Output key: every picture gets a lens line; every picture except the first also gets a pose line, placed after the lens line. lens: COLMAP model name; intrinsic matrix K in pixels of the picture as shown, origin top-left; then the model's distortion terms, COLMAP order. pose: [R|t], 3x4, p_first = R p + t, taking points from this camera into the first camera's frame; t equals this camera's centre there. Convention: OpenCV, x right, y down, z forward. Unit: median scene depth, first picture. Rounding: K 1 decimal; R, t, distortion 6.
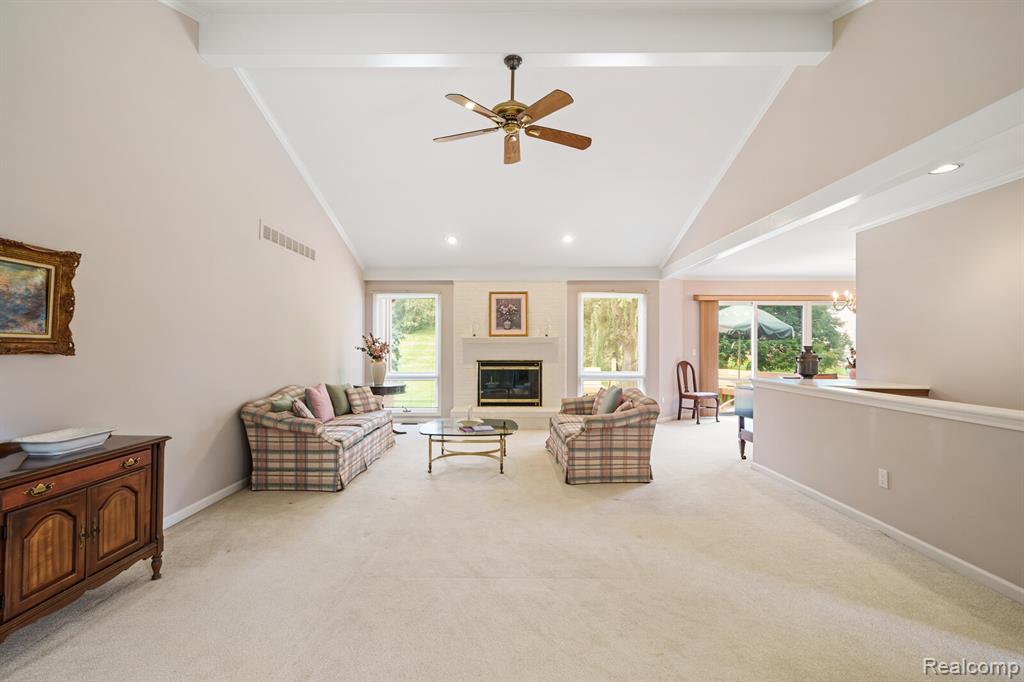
lens RADIAL K [[471.0, 0, 509.4], [0, 471.0, 345.2], [0, 0, 1]] dist [-0.004306, -0.001382]
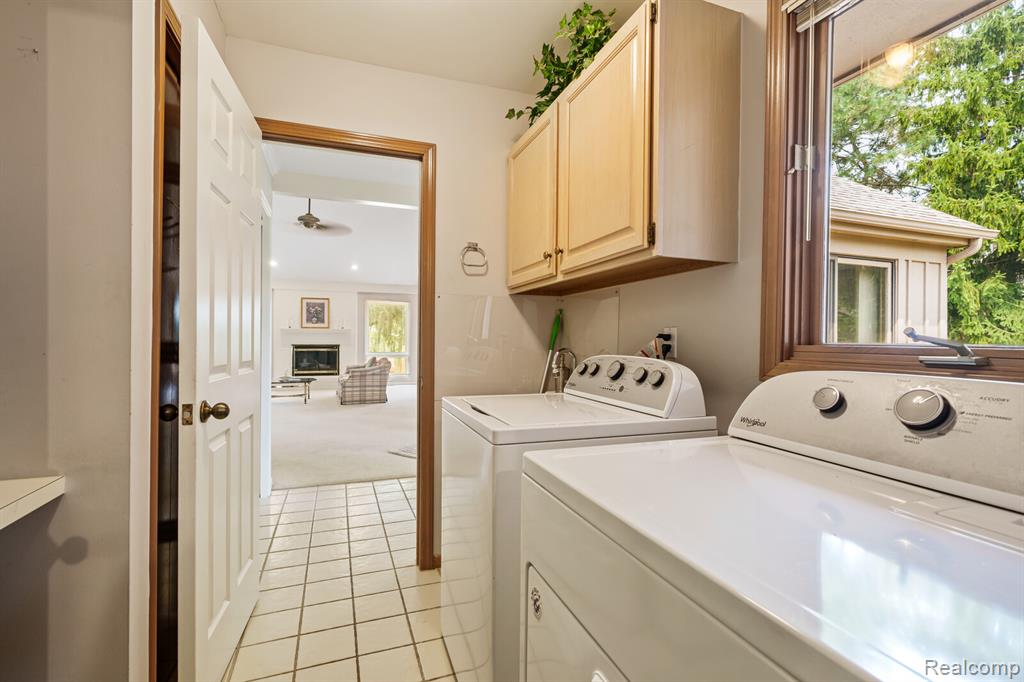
lens RADIAL K [[471.0, 0, 512.0], [0, 471.0, 341.0], [0, 0, 1]] dist [-0.004306, -0.001382]
pose [[0.935605, 0.004093, 0.353024, 0.054921], [-0.005754, 0.999977, 0.003656, 0.012697], [-0.353000, -0.005452, 0.935607, -0.605791]]
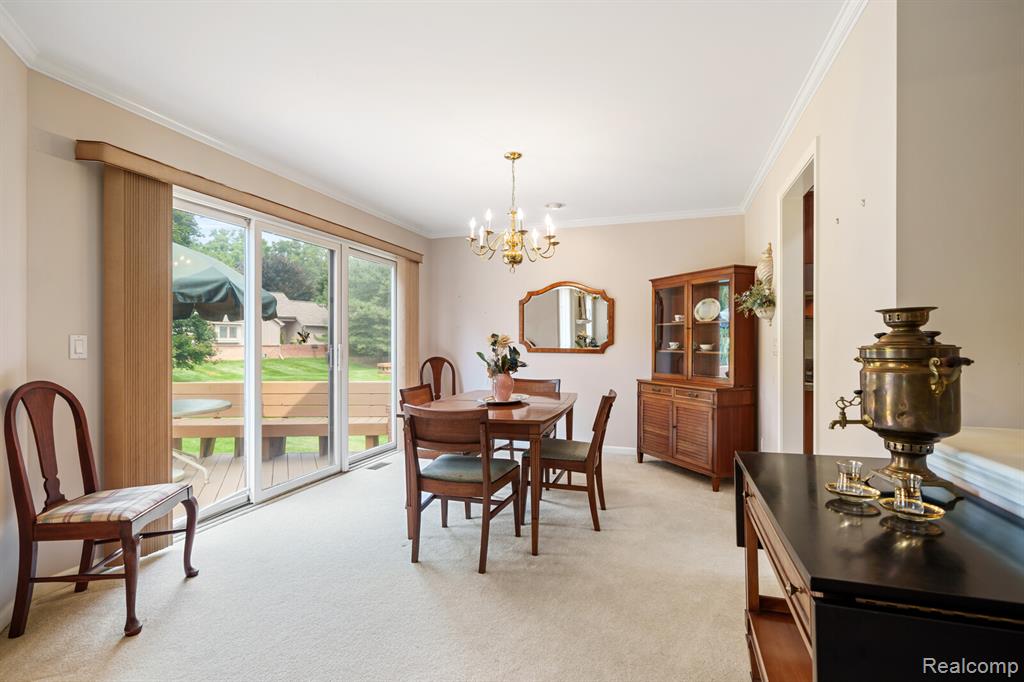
lens RADIAL K [[471.0, 0, 517.2], [0, 471.0, 341.1], [0, 0, 1]] dist [-0.004306, -0.001382]
pose [[0.312708, -0.000518, 0.949849, 0.234740], [-0.002887, 0.999995, 0.001496, 0.012169], [-0.949845, -0.003210, 0.312705, 0.746668]]
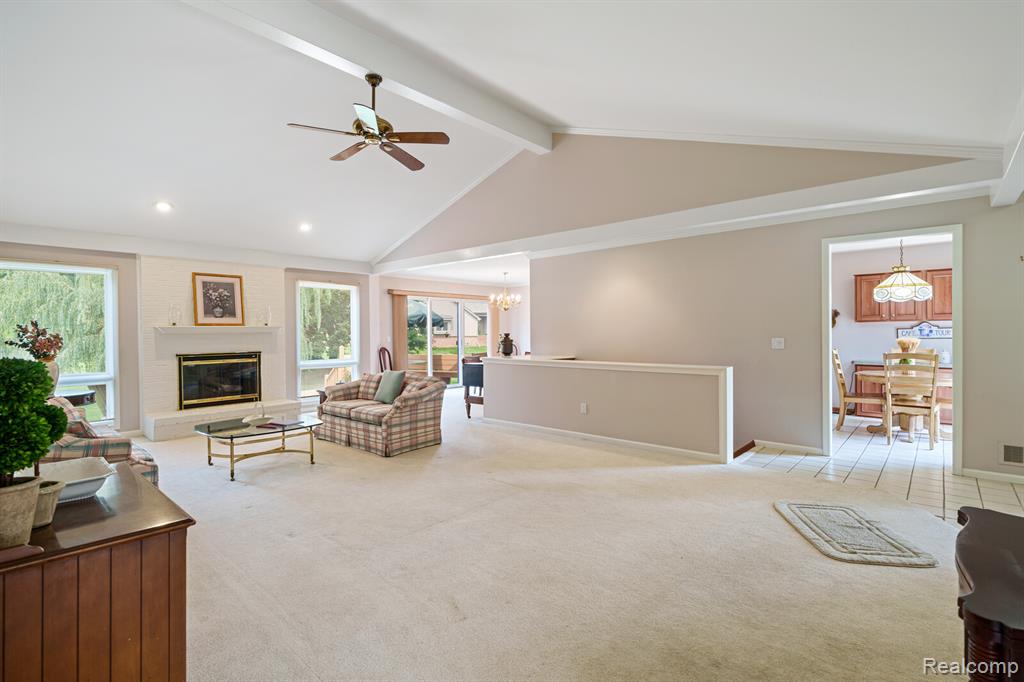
lens RADIAL K [[471.0, 0, 517.9], [0, 471.0, 333.7], [0, 0, 1]] dist [-0.004306, -0.001382]
pose [[0.657870, -0.011737, 0.753040, -0.297723], [0.009138, 0.999929, 0.007601, -0.005064], [-0.753076, 0.001881, 0.657930, 0.009288]]
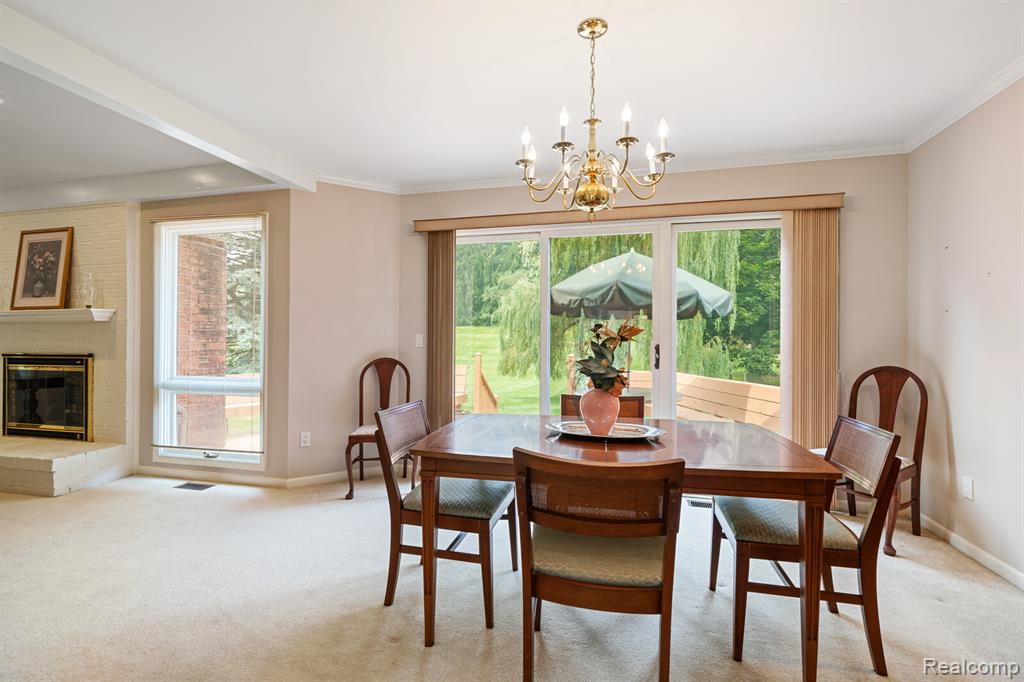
lens RADIAL K [[471.0, 0, 514.4], [0, 471.0, 338.9], [0, 0, 1]] dist [-0.004306, -0.001382]
pose [[0.966207, -0.000098, -0.257768, 0.679073], [0.000047, 1.000000, -0.000205, 0.015414], [0.257768, 0.000186, 0.966207, 0.620707]]
